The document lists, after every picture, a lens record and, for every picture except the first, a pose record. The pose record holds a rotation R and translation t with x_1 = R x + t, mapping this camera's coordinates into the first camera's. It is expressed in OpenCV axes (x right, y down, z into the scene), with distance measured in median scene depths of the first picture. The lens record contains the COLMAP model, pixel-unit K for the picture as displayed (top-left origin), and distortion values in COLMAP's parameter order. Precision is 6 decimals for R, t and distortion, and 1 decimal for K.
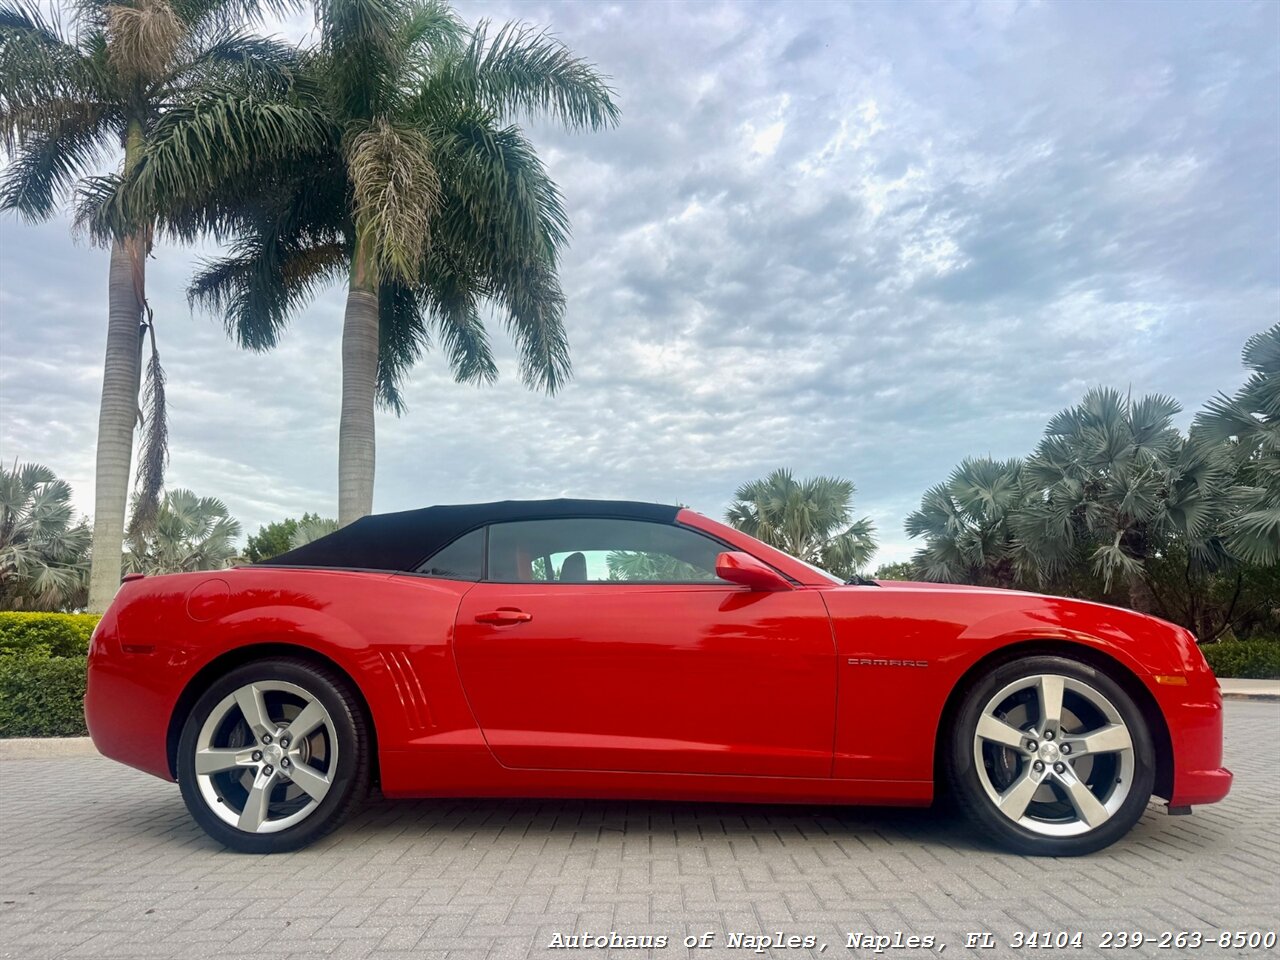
lens RADIAL K [[912.7, 0, 648.6], [0, 912.7, 498.7], [0, 0, 1]] dist [0.059053, -0.063853]
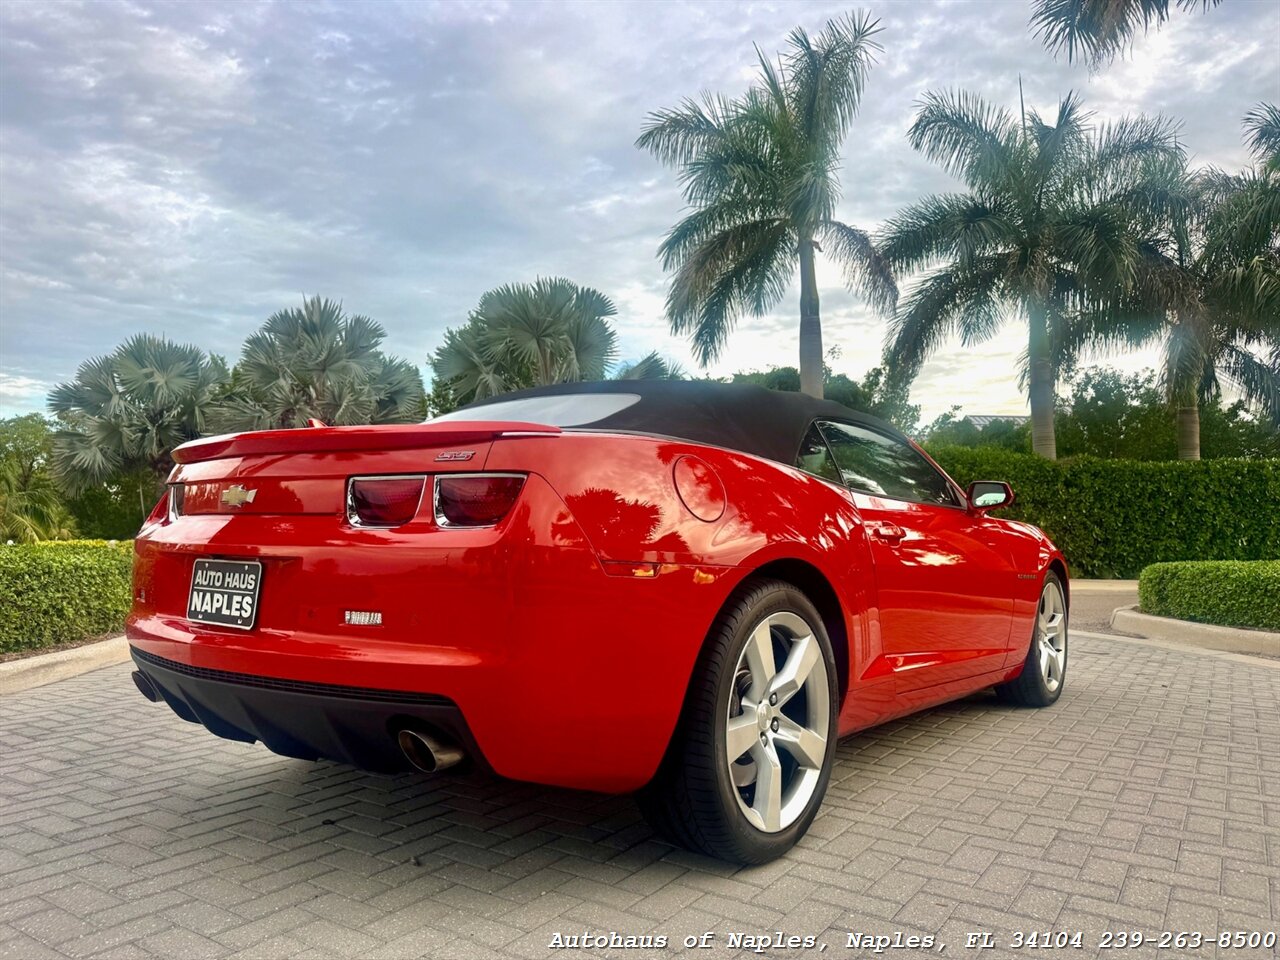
lens RADIAL K [[912.7, 0, 663.2], [0, 912.7, 513.9], [0, 0, 1]] dist [0.059053, -0.063853]
pose [[0.517652, 0.042632, 0.854529, -0.162782], [-0.151086, 0.987617, 0.042253, 0.016369], [-0.842146, -0.150980, 0.517683, 0.112756]]
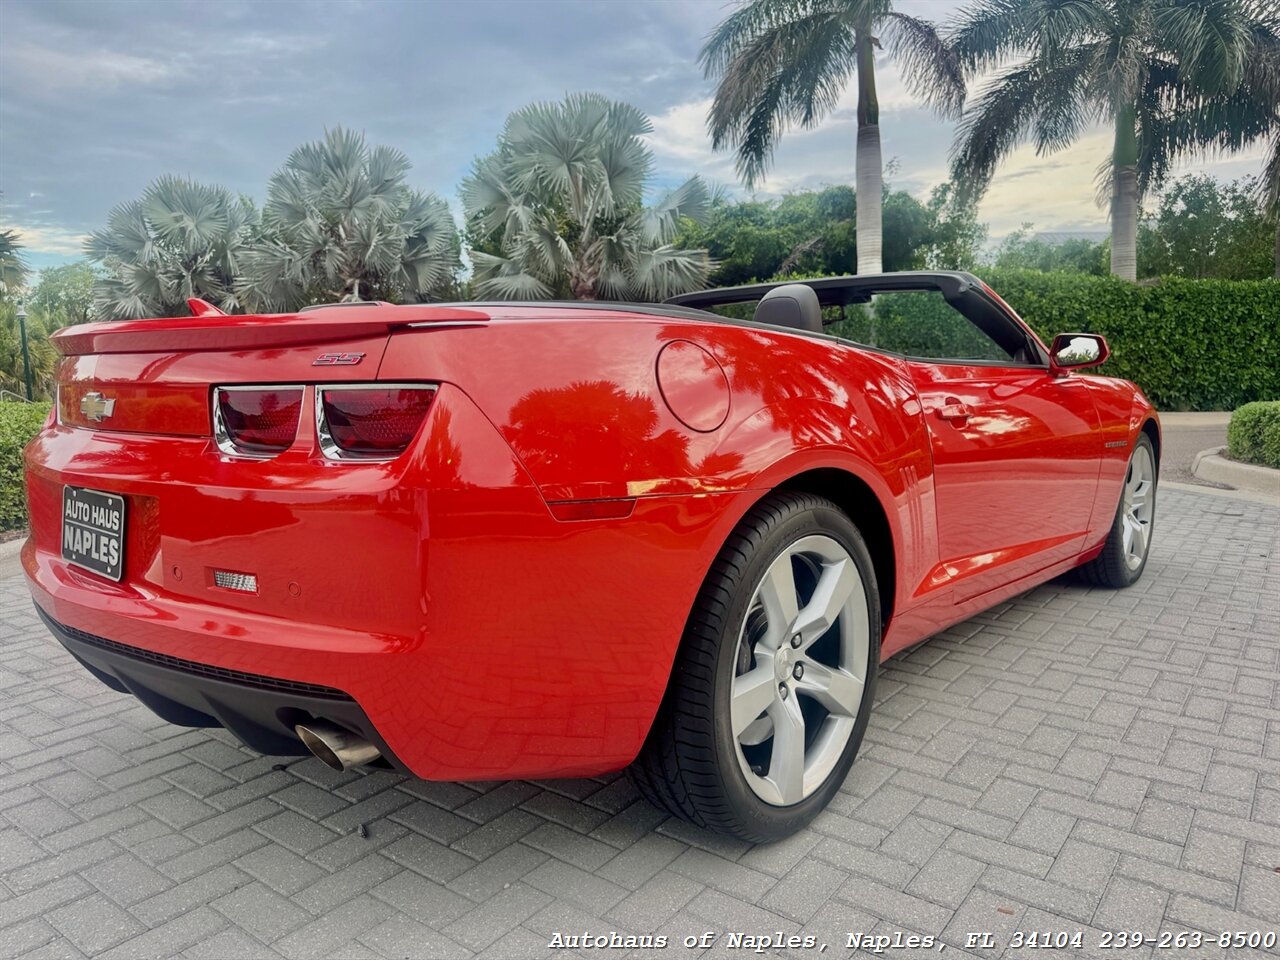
lens RADIAL K [[912.7, 0, 638.3], [0, 912.7, 496.1], [0, 0, 1]] dist [0.059053, -0.063853]
pose [[0.582644, -0.100075, 0.806543, -0.139639], [-0.126035, 0.969259, 0.211312, 0.011033], [-0.802896, -0.224772, 0.552120, 0.121762]]
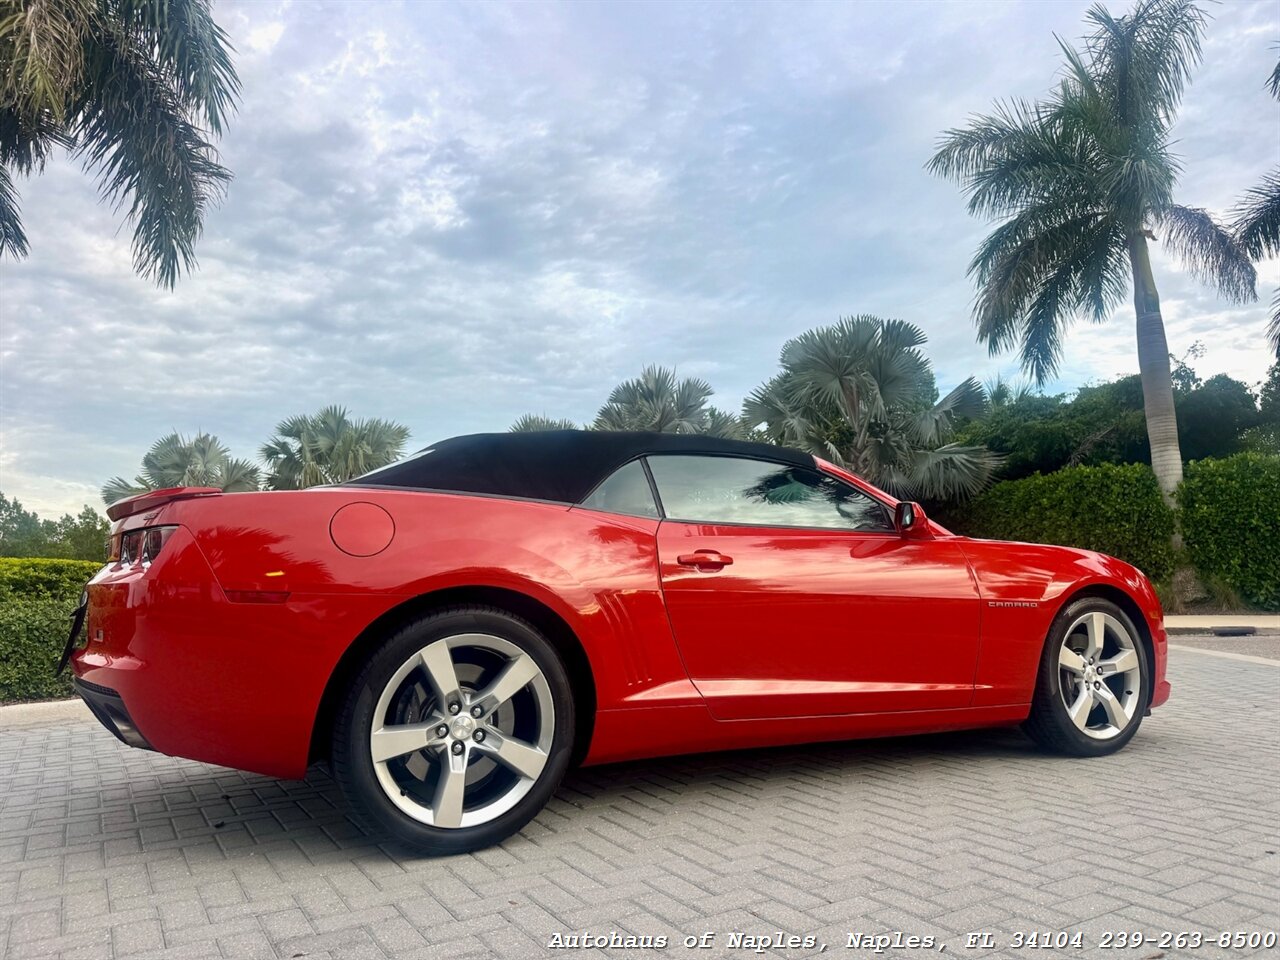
lens RADIAL K [[912.7, 0, 645.4], [0, 912.7, 498.7], [0, 0, 1]] dist [0.059053, -0.063853]
pose [[0.846660, 0.051164, 0.529669, -0.108803], [-0.081167, 0.996137, 0.033520, 0.006566], [-0.525908, -0.071372, 0.847542, 0.040472]]
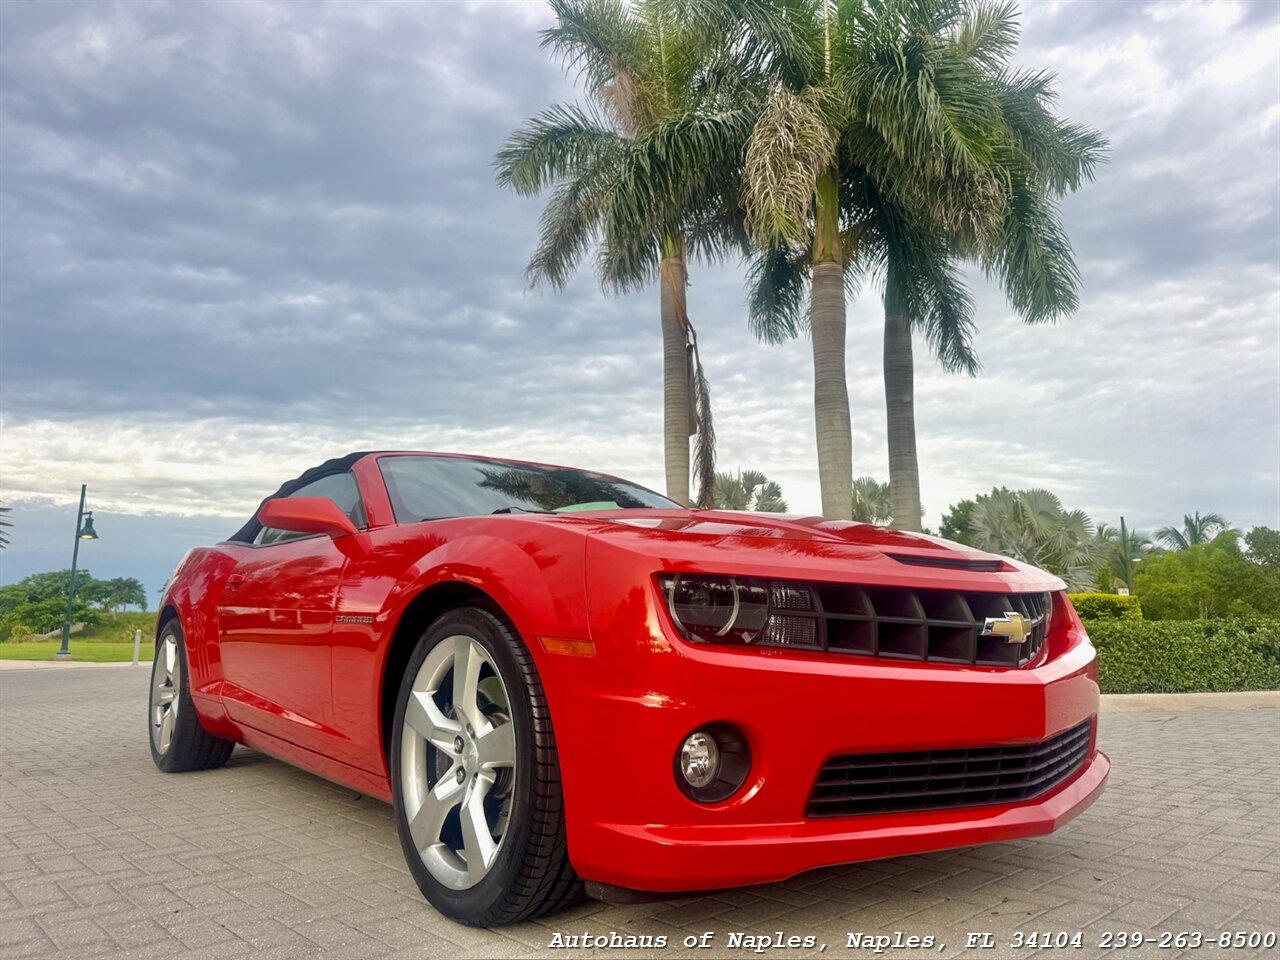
lens RADIAL K [[912.7, 0, 637.7], [0, 912.7, 481.0], [0, 0, 1]] dist [0.059053, -0.063853]
pose [[0.671888, -0.110636, -0.732343, 0.148339], [0.113846, 0.992457, -0.045483, 0.018023], [0.731851, -0.052815, 0.679415, 0.095105]]
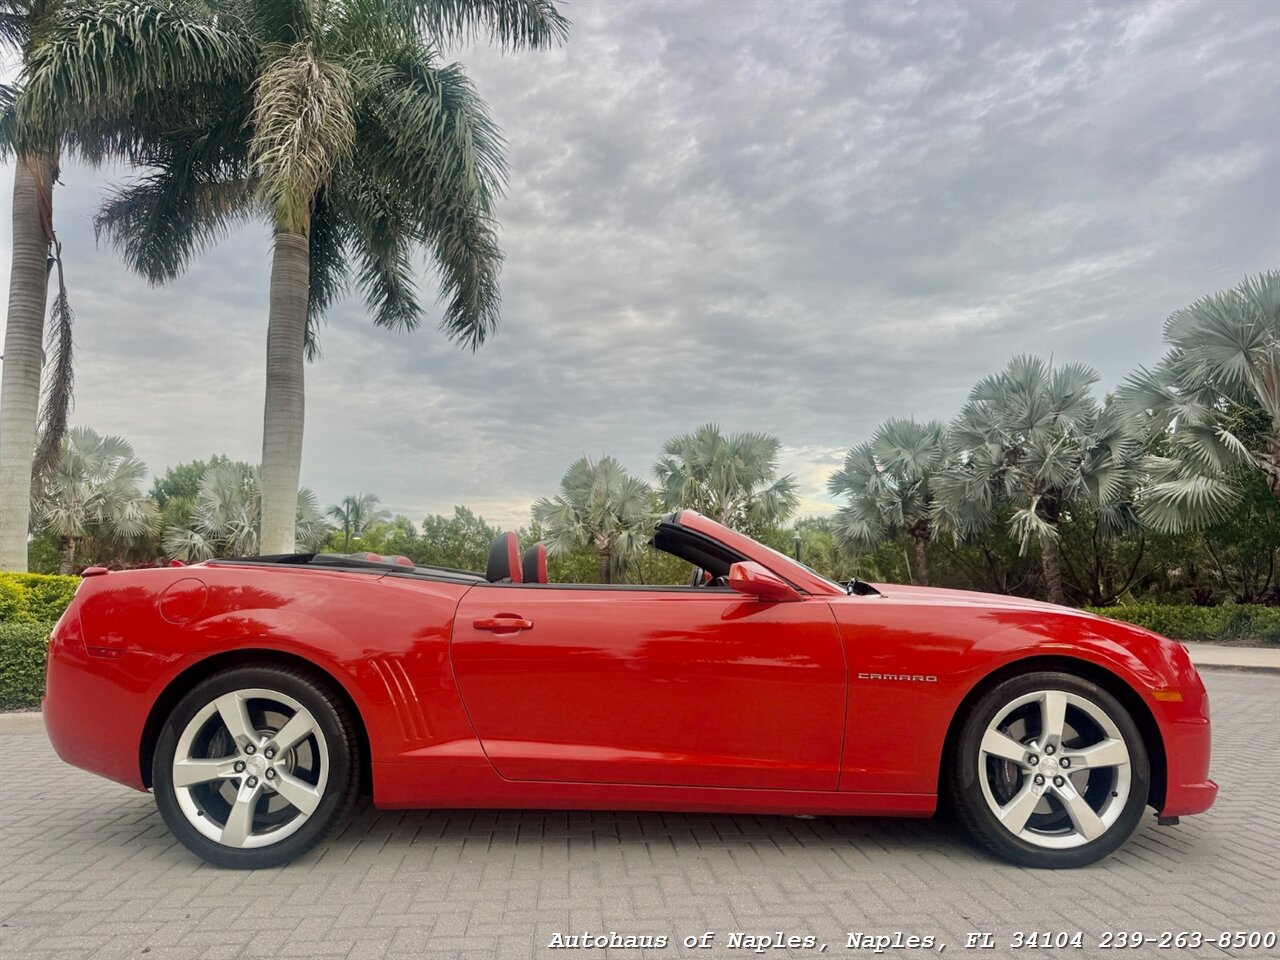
lens RADIAL K [[912.7, 0, 637.1], [0, 912.7, 495.8], [0, 0, 1]] dist [0.059053, -0.063853]
pose [[0.996664, 0.021111, 0.078839, -0.015057], [-0.025506, 0.998152, 0.055163, -0.009601], [-0.077529, -0.056990, 0.995360, 0.006109]]
